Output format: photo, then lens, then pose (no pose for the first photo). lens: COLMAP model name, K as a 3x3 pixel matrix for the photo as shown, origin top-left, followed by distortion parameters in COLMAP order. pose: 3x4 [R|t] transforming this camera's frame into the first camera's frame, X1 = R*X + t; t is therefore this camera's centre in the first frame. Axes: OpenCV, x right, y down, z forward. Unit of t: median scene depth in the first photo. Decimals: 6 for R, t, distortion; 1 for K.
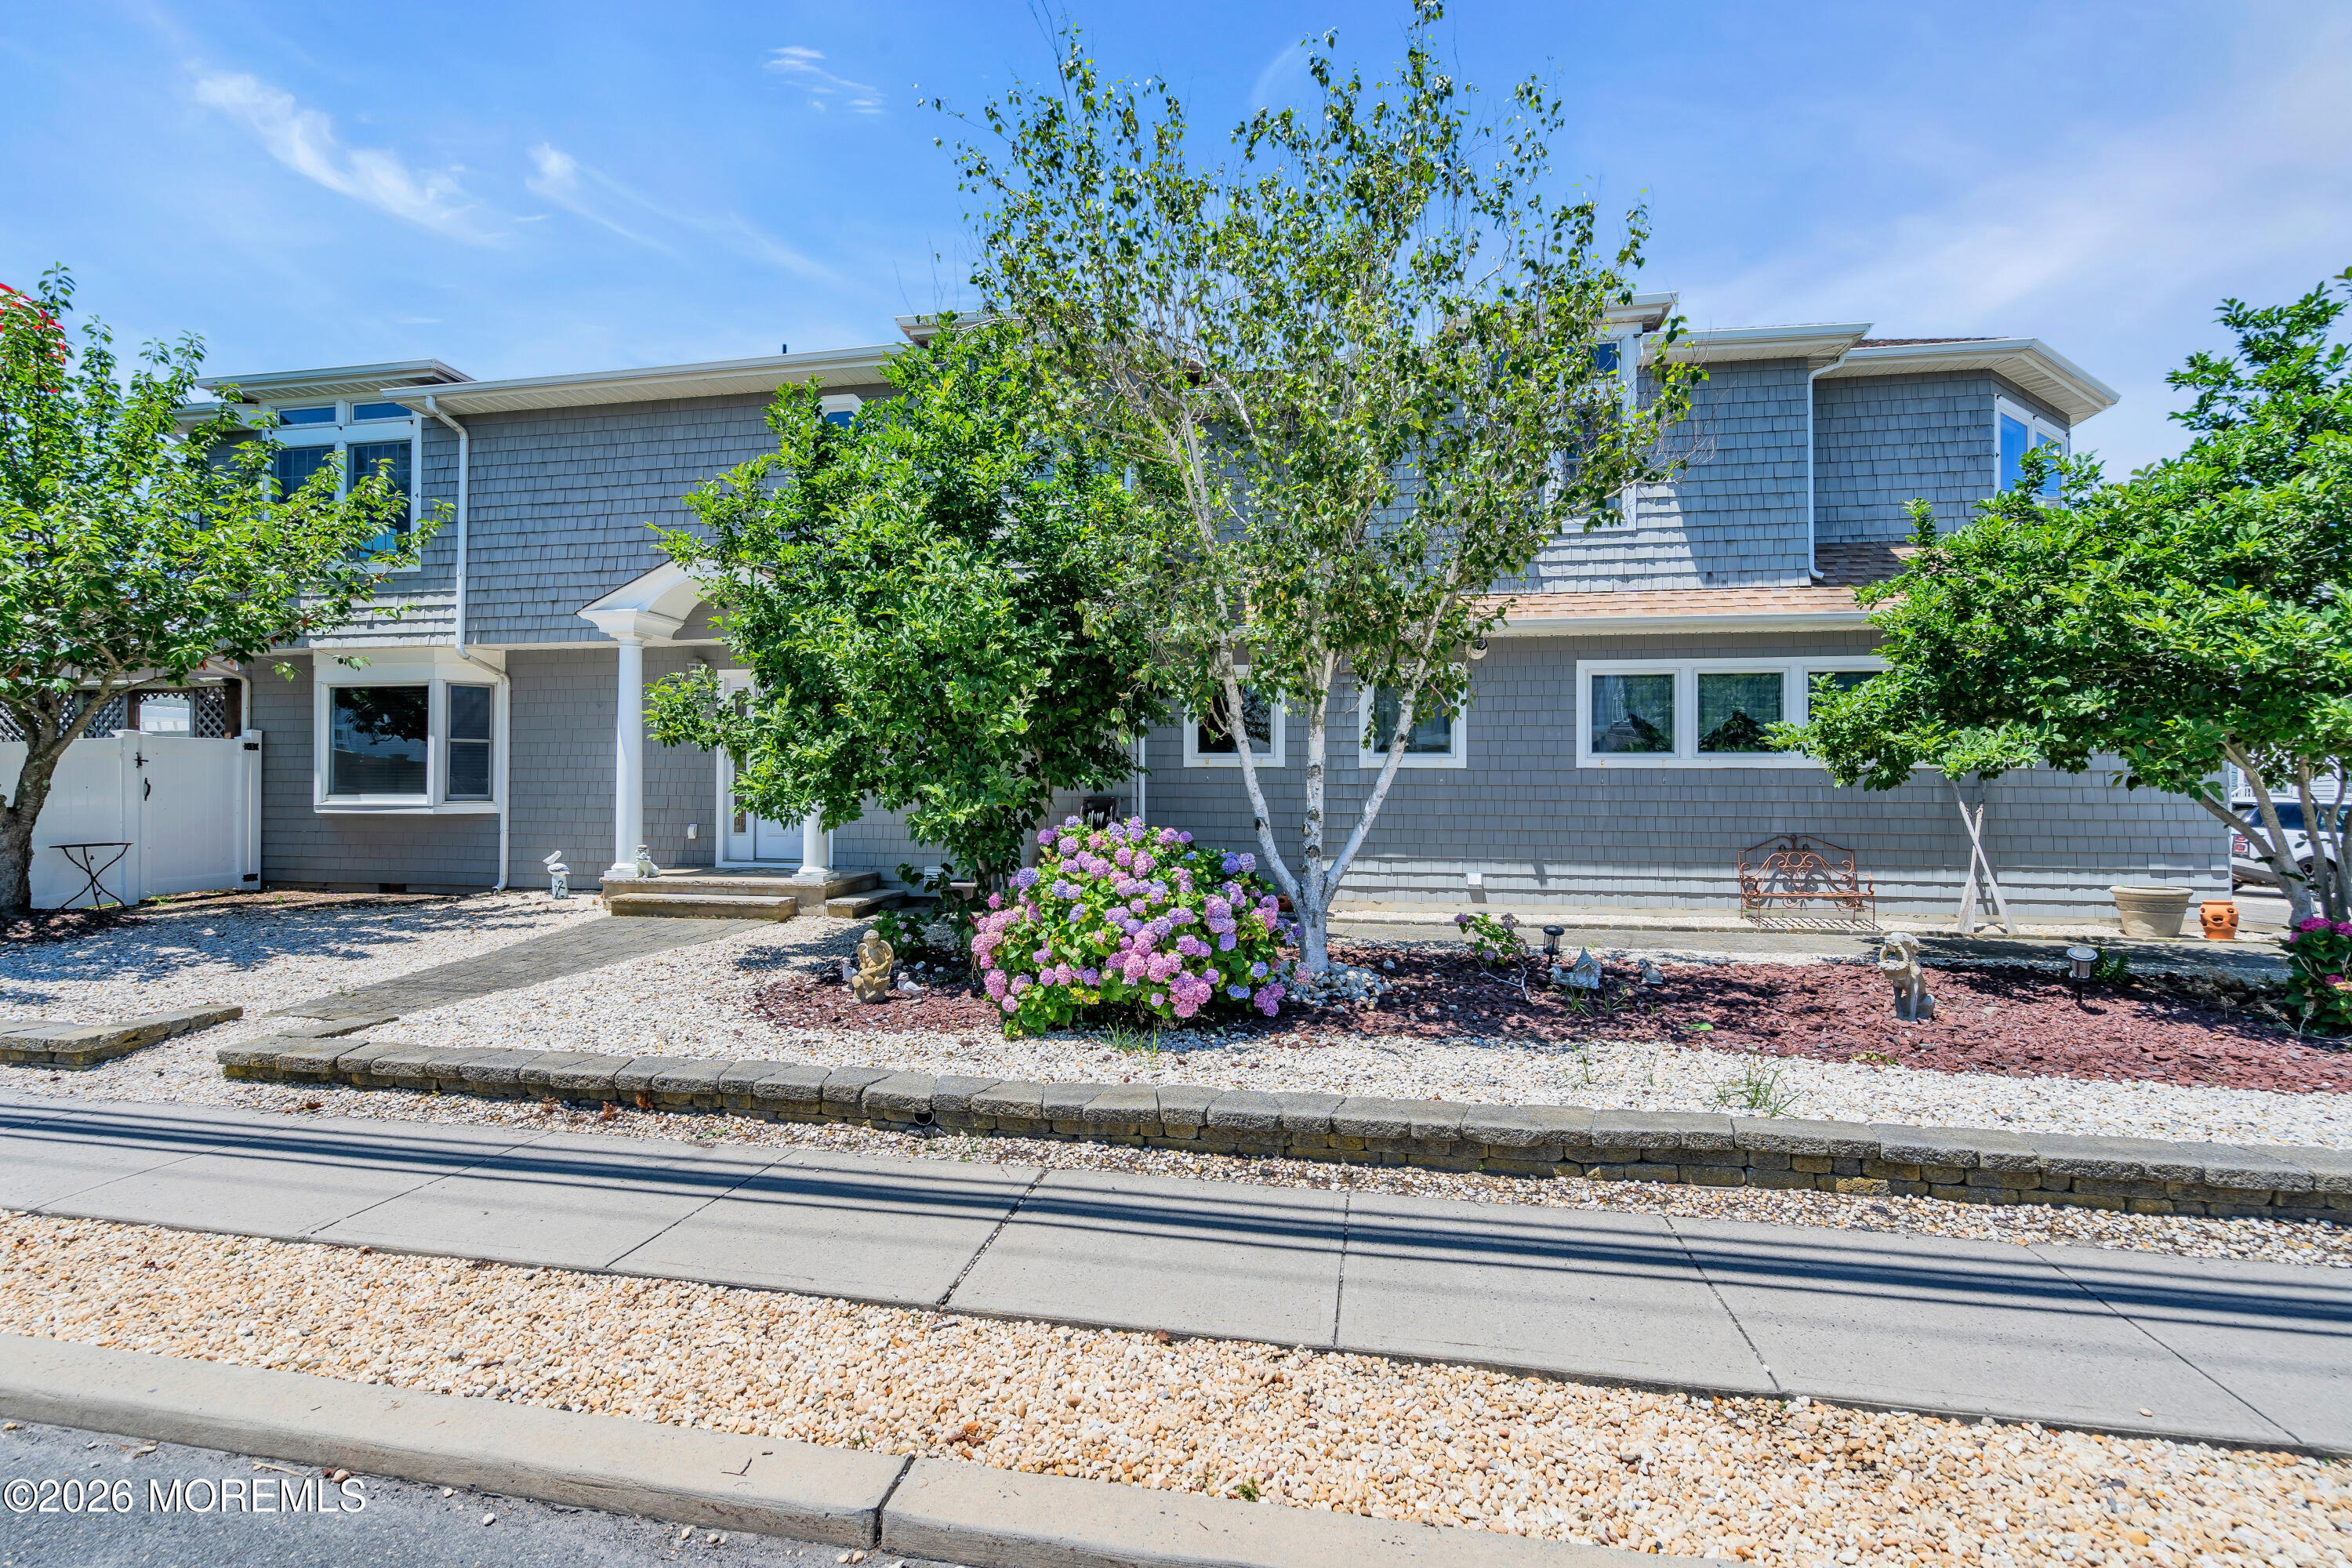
lens RADIAL K [[1077.8, 0, 1161.4], [0, 1077.8, 777.5], [0, 0, 1]] dist [-0.005207, 0.002373]
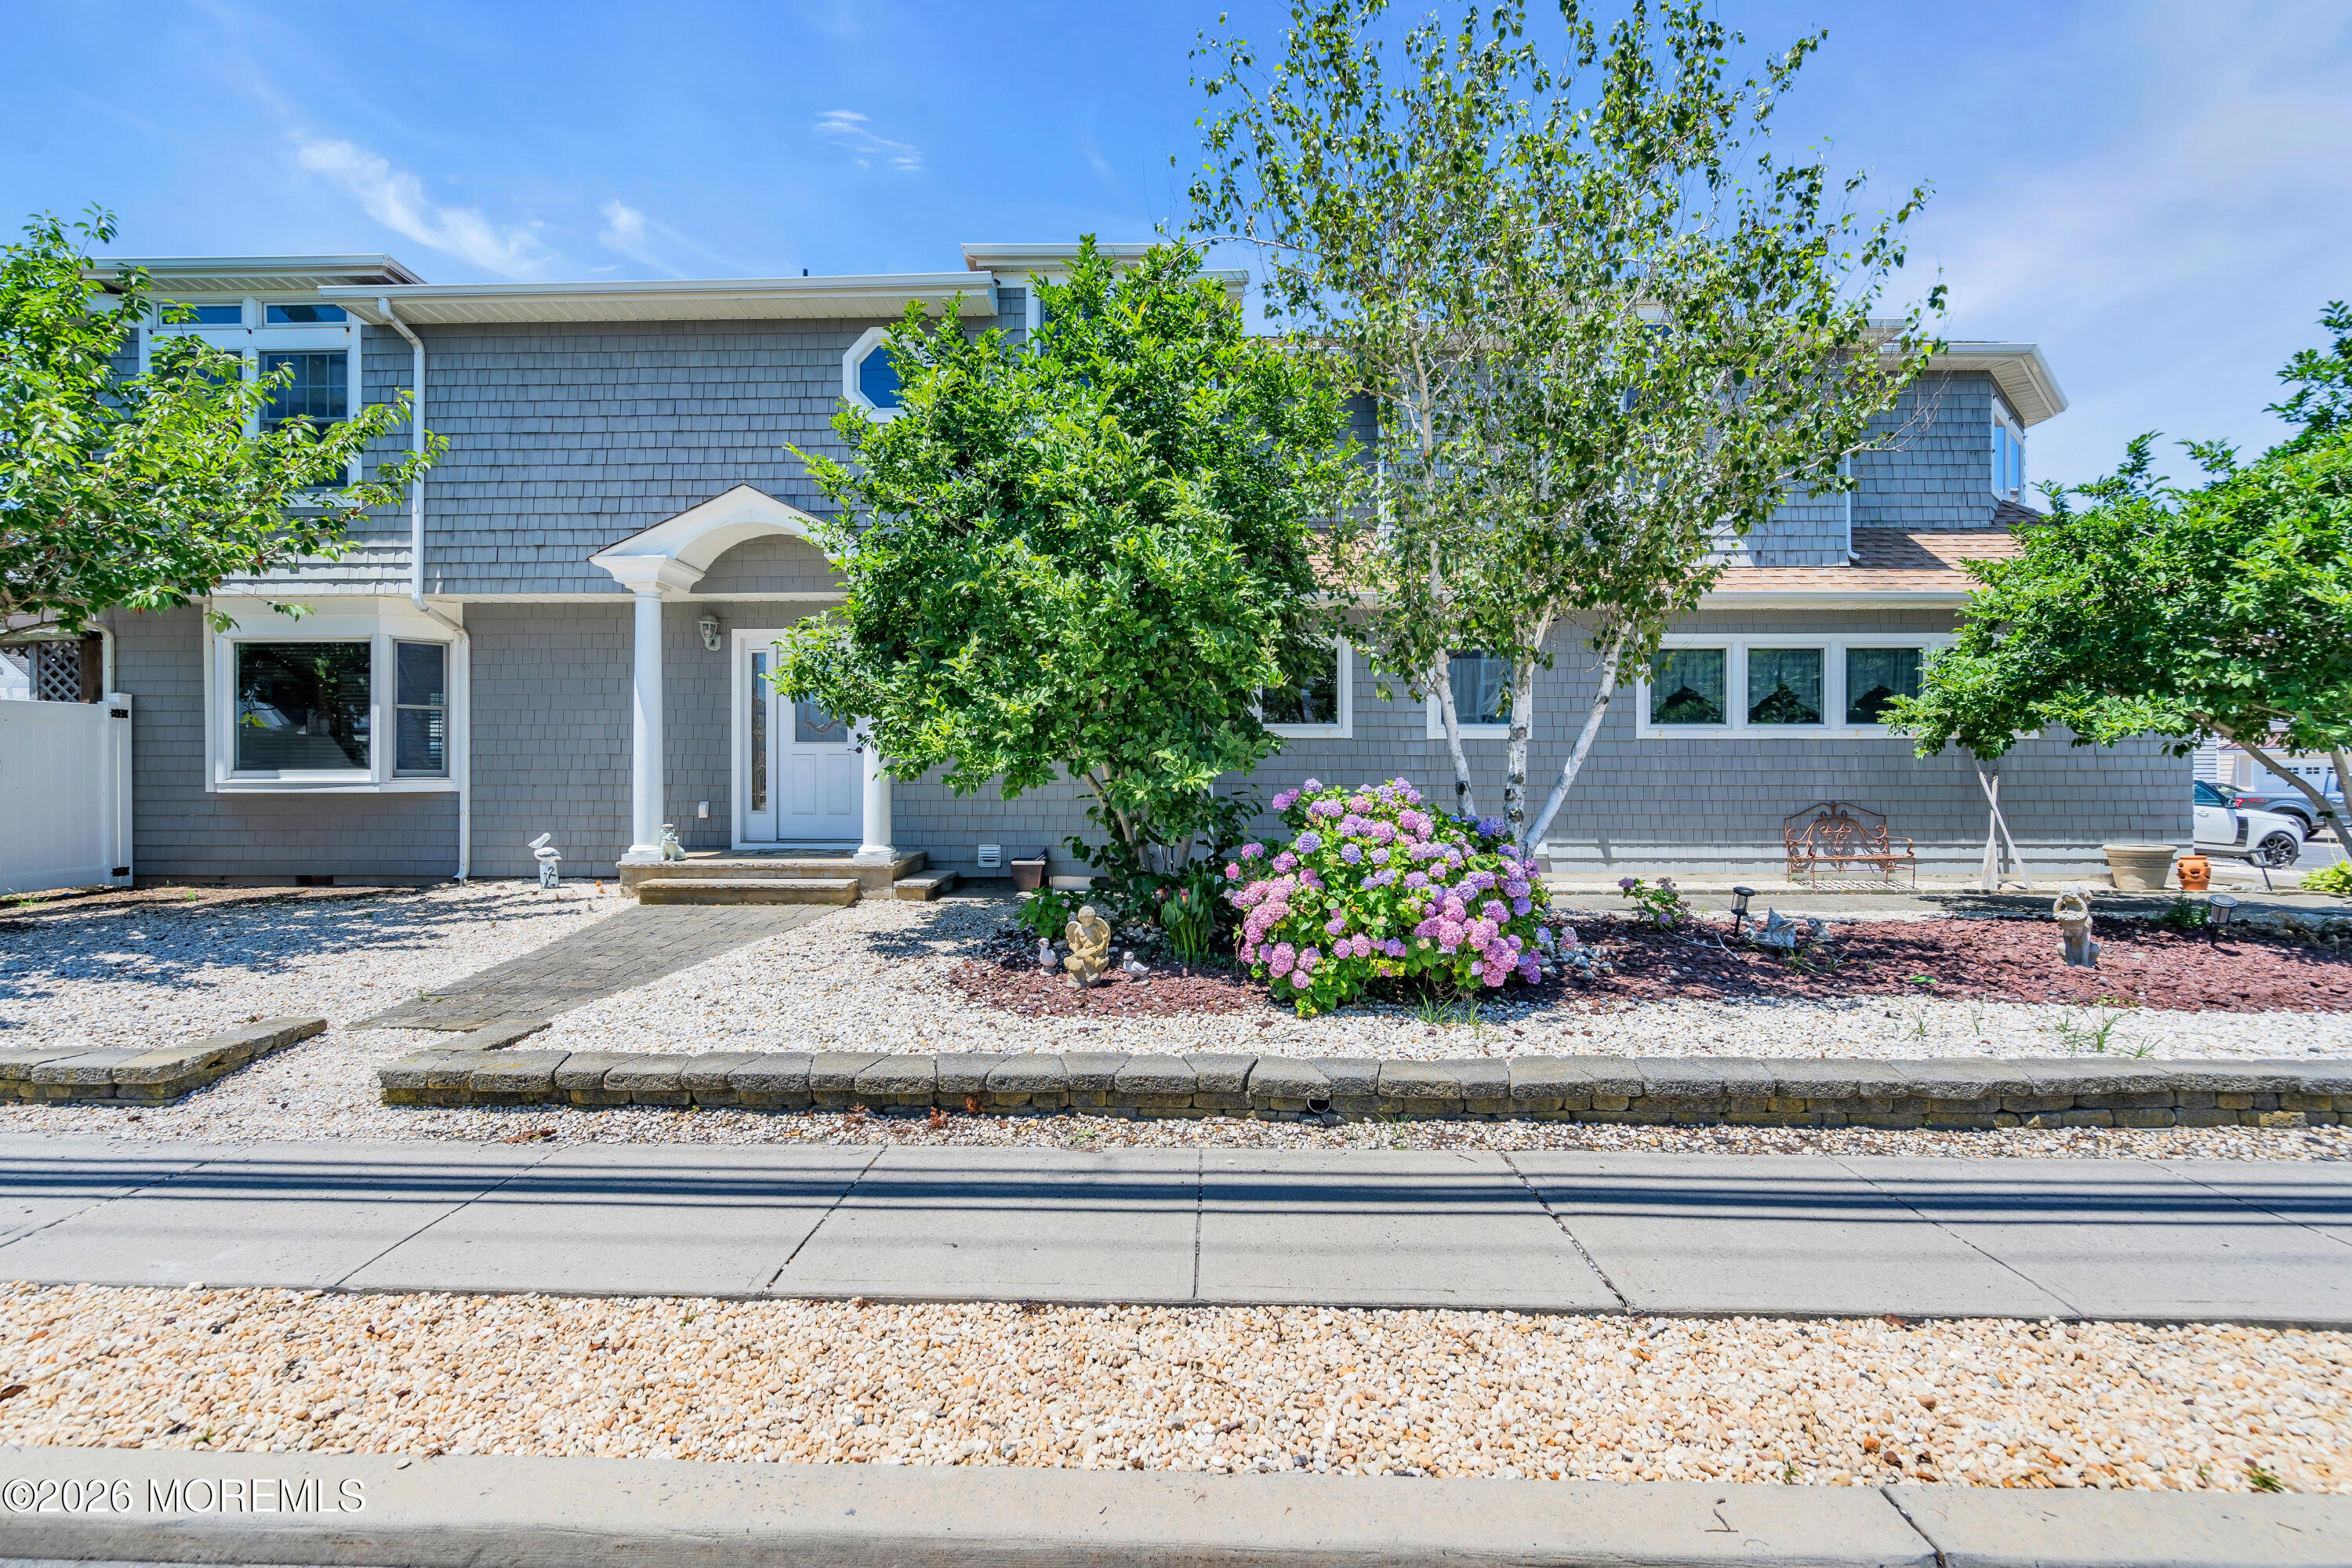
lens RADIAL K [[1077.8, 0, 1178.8], [0, 1077.8, 779.1], [0, 0, 1]] dist [-0.005207, 0.002373]
pose [[0.986538, -0.004380, 0.163473, -0.344271], [0.001965, 0.999887, 0.014934, 0.021436], [-0.163520, -0.014412, 0.986435, 0.096621]]
